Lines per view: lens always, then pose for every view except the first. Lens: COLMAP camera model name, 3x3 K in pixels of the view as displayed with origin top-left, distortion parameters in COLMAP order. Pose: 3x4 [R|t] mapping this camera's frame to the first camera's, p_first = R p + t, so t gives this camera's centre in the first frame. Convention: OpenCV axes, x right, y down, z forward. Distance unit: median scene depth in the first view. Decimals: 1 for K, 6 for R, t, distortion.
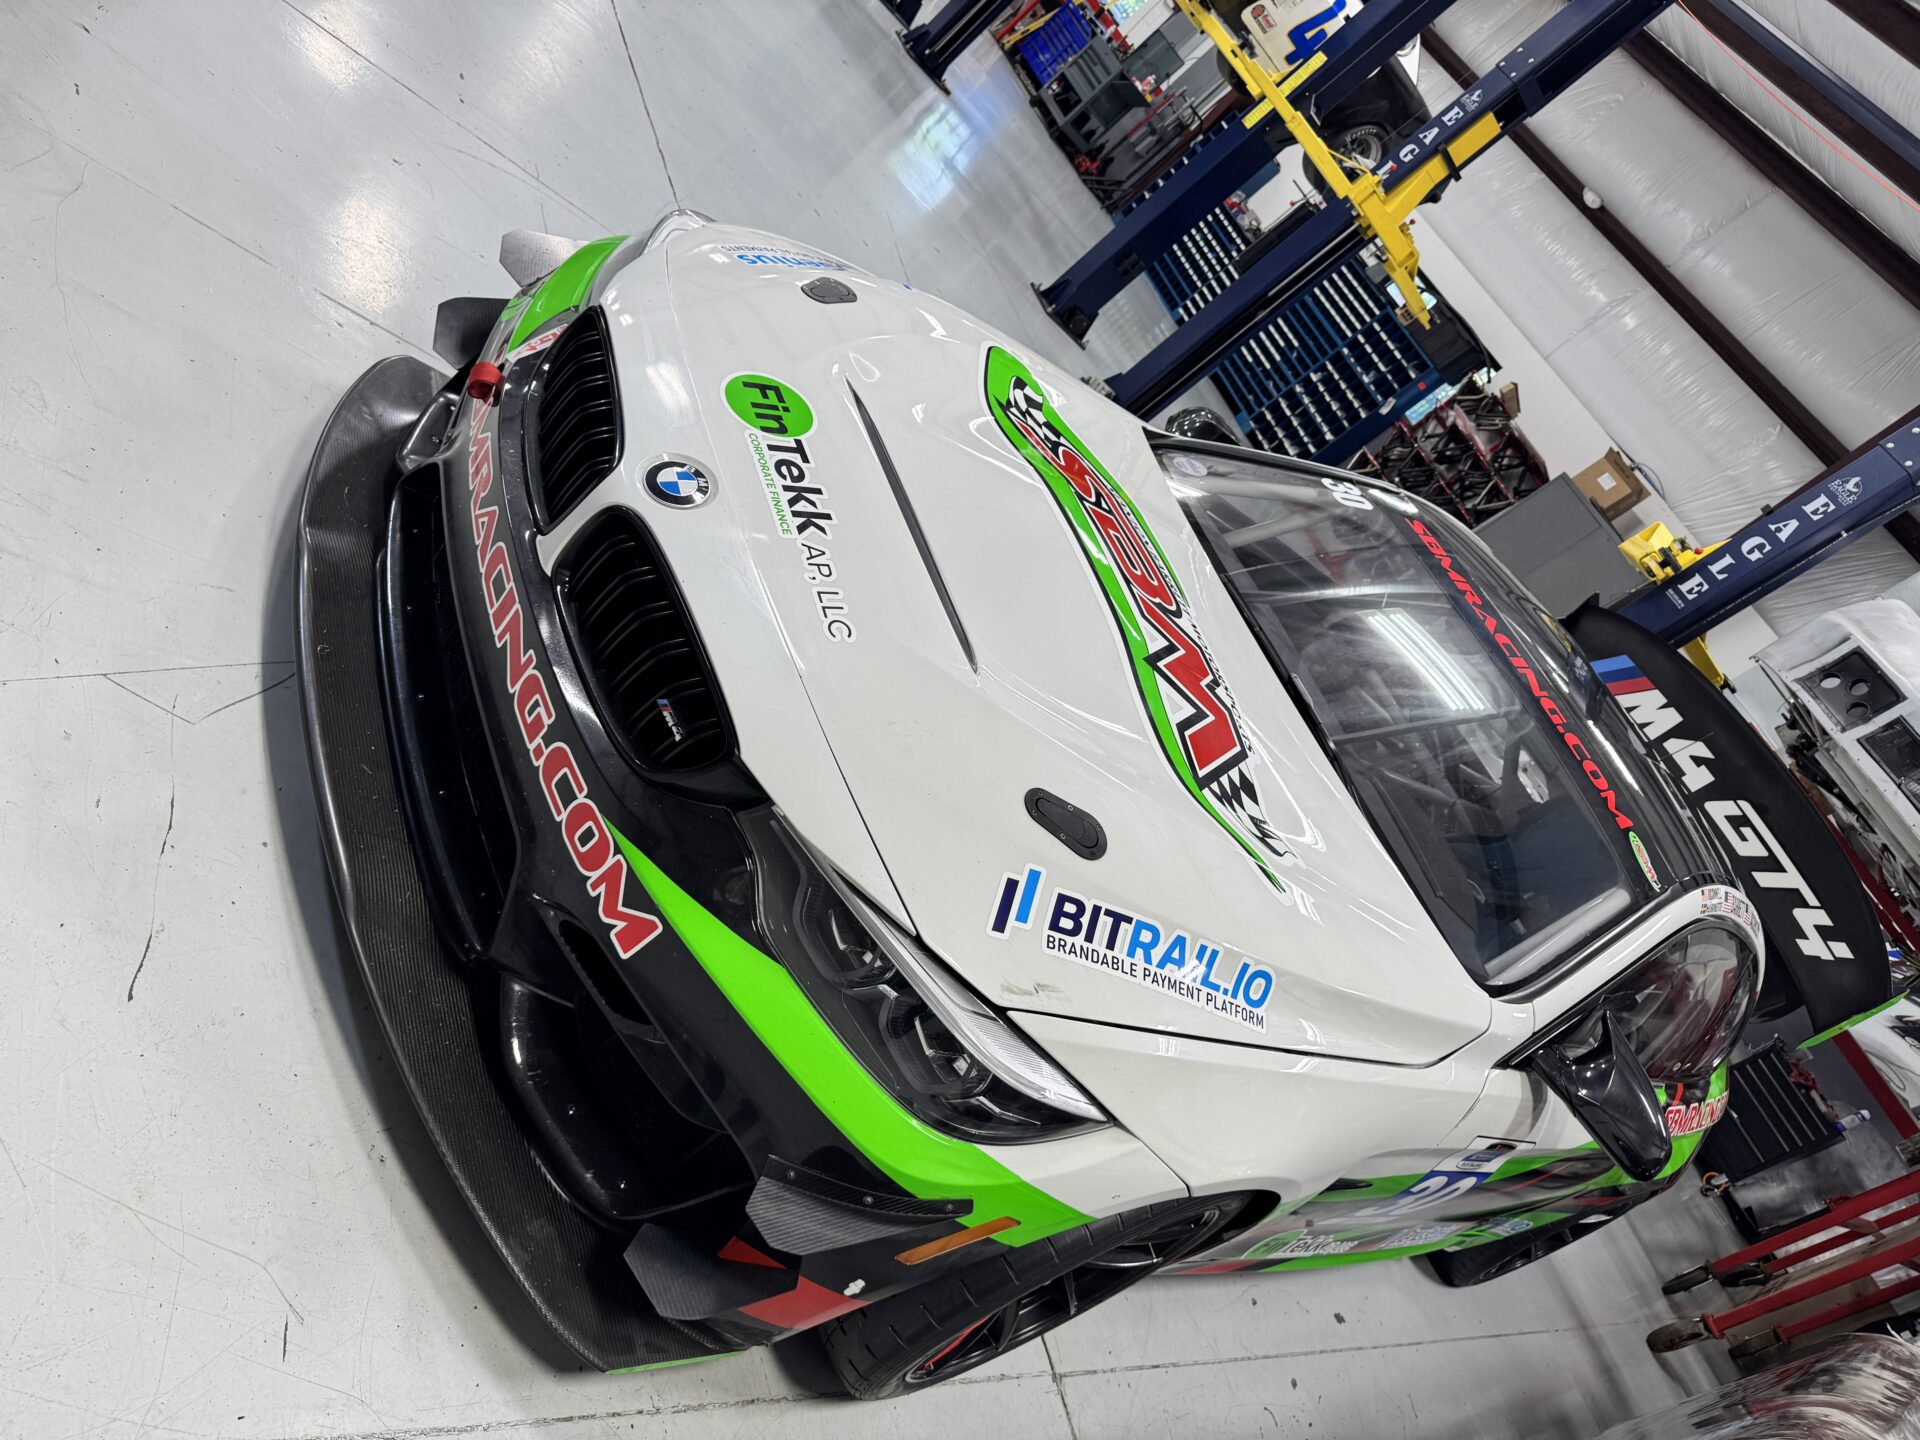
lens RADIAL K [[1319.4, 0, 958.6], [0, 1319.4, 659.4], [0, 0, 1]] dist [0.139344, -0.249781]
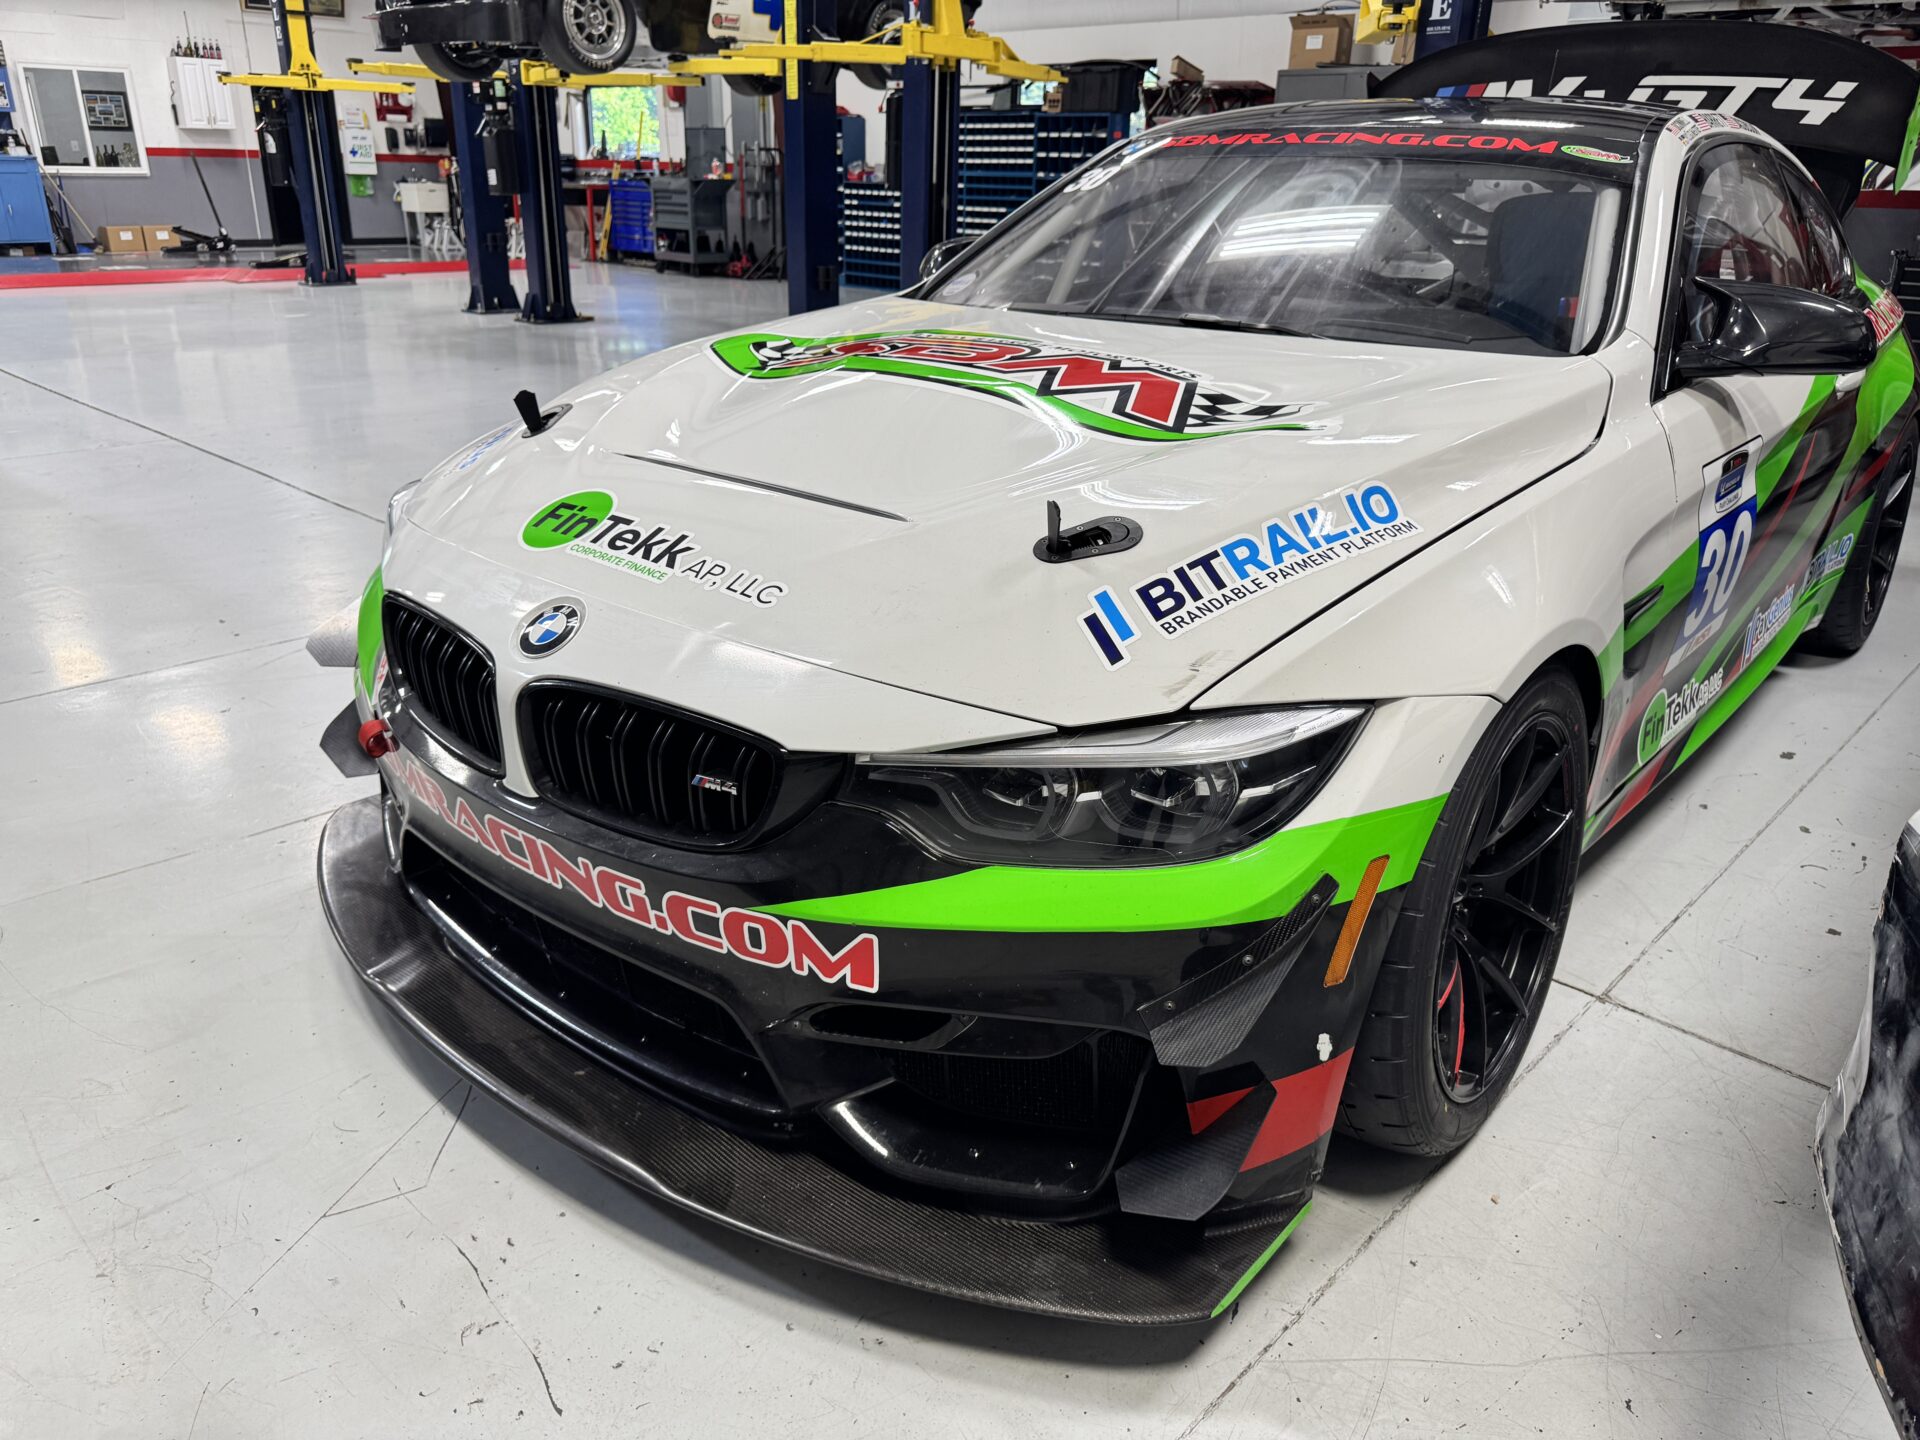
lens RADIAL K [[1299.1, 0, 960.0], [0, 1299.1, 720.0], [0, 0, 1]] dist [0.090968, -0.119768]
pose [[0.647836, -0.760146, -0.049864, -0.020676], [0.756006, 0.649591, -0.080539, 0.172929], [0.093613, 0.014479, 0.995503, 0.085194]]
